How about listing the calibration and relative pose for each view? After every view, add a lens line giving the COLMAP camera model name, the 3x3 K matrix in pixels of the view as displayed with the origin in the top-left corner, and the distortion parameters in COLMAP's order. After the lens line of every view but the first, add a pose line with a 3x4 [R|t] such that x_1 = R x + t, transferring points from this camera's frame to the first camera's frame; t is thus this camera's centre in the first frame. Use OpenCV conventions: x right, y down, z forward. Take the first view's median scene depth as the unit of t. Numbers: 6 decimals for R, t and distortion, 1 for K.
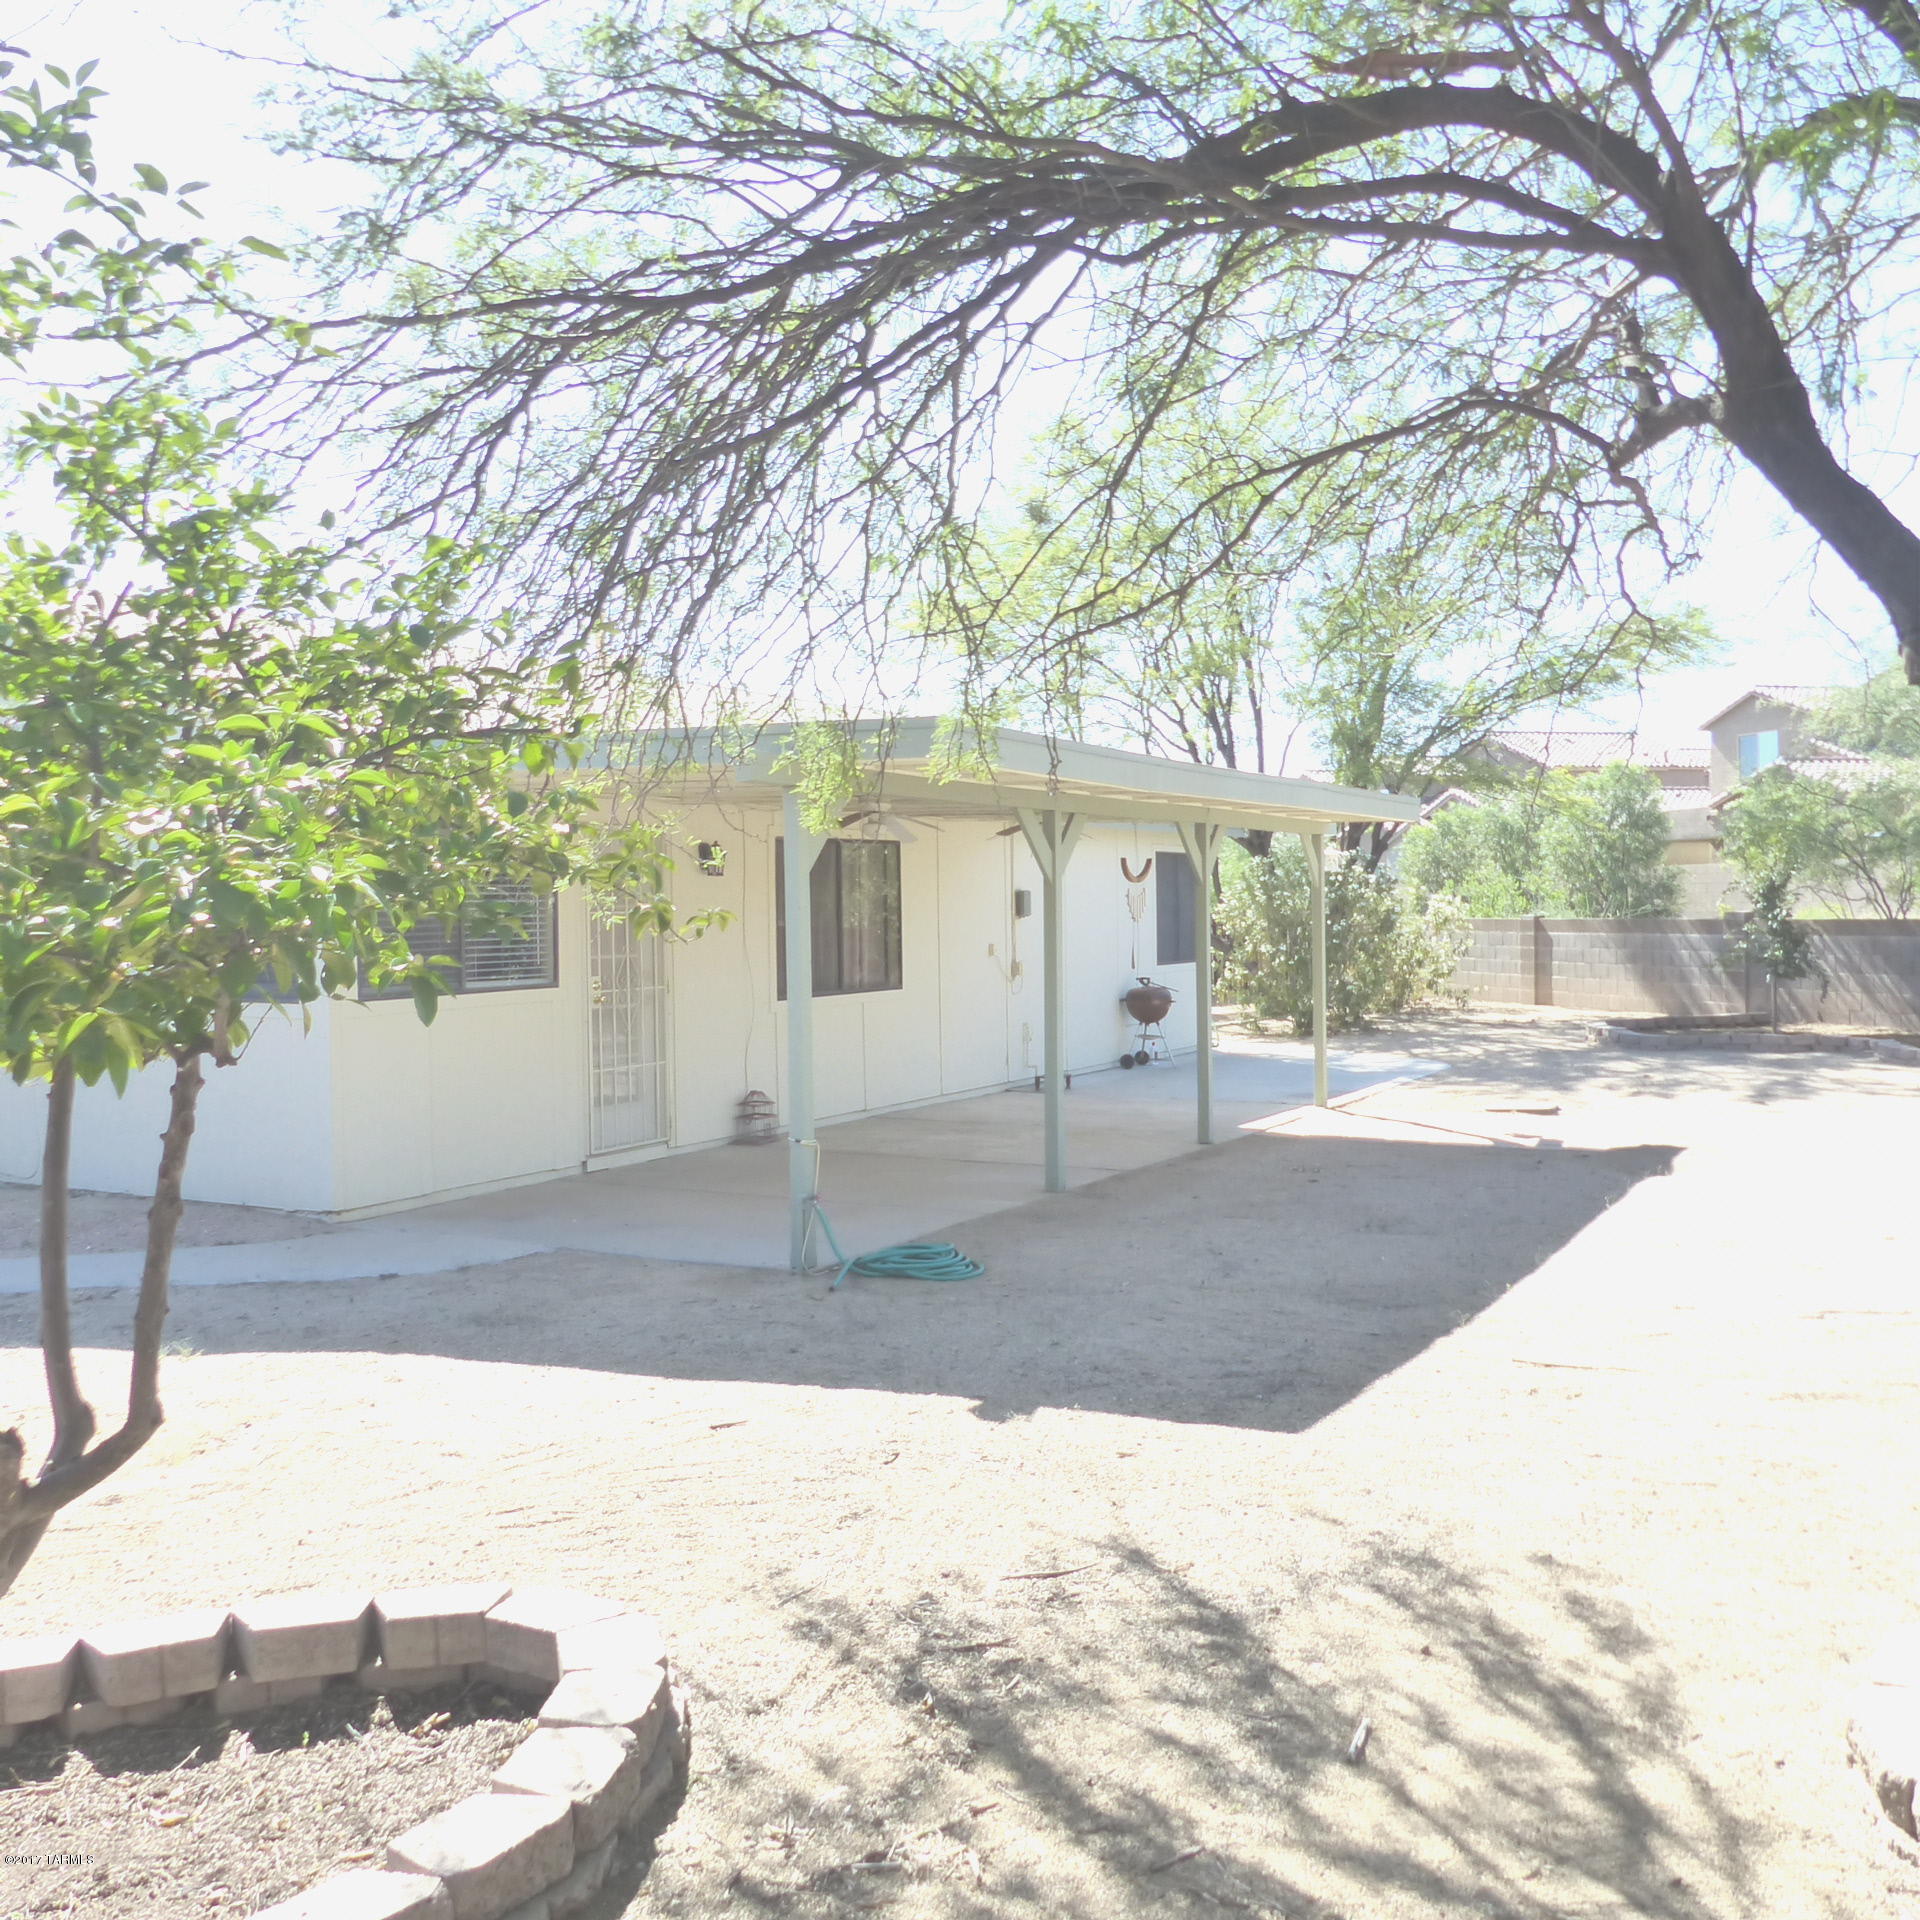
lens RADIAL K [[1961.5, 0, 960.0], [0, 1961.5, 960.0], [0, 0, 1]] dist [-0.031183, 0.054982]
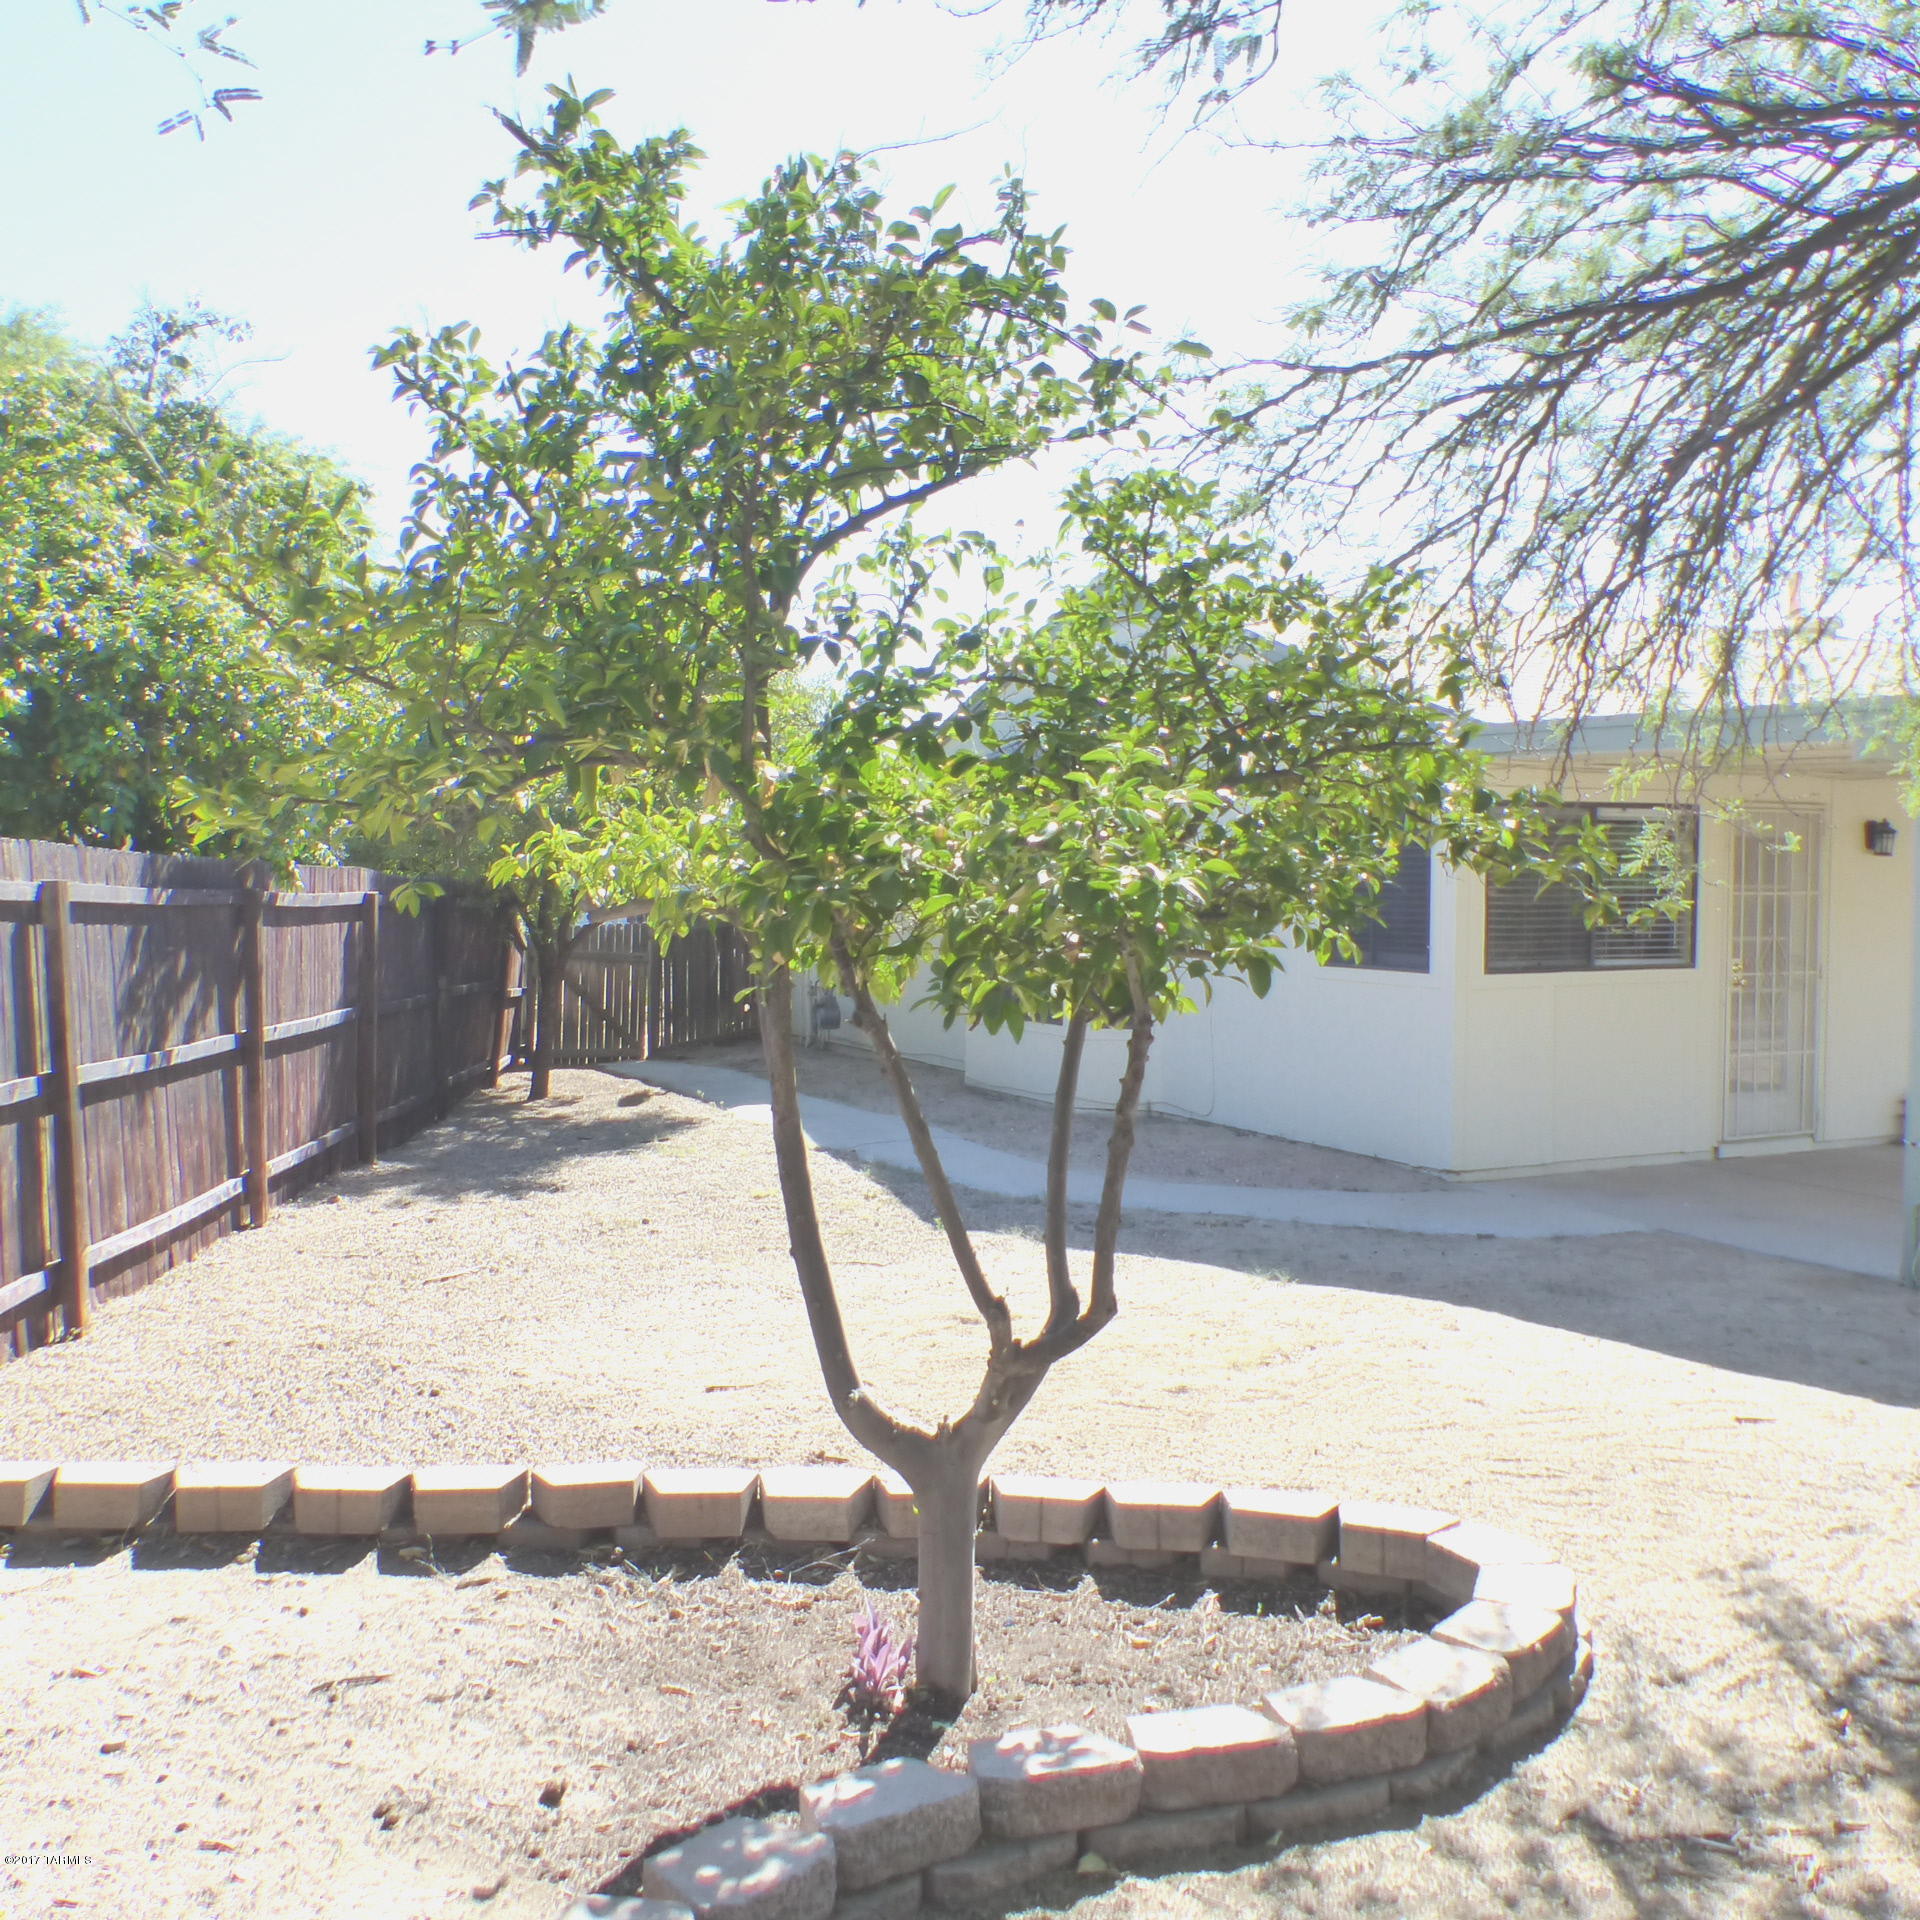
lens RADIAL K [[1961.5, 0, 960.0], [0, 1961.5, 960.0], [0, 0, 1]] dist [-0.031183, 0.054982]
pose [[0.818805, 0.040325, -0.572653, 0.158652], [-0.031611, 0.999183, 0.025163, -0.009306], [0.573200, -0.002501, 0.819411, -0.049884]]
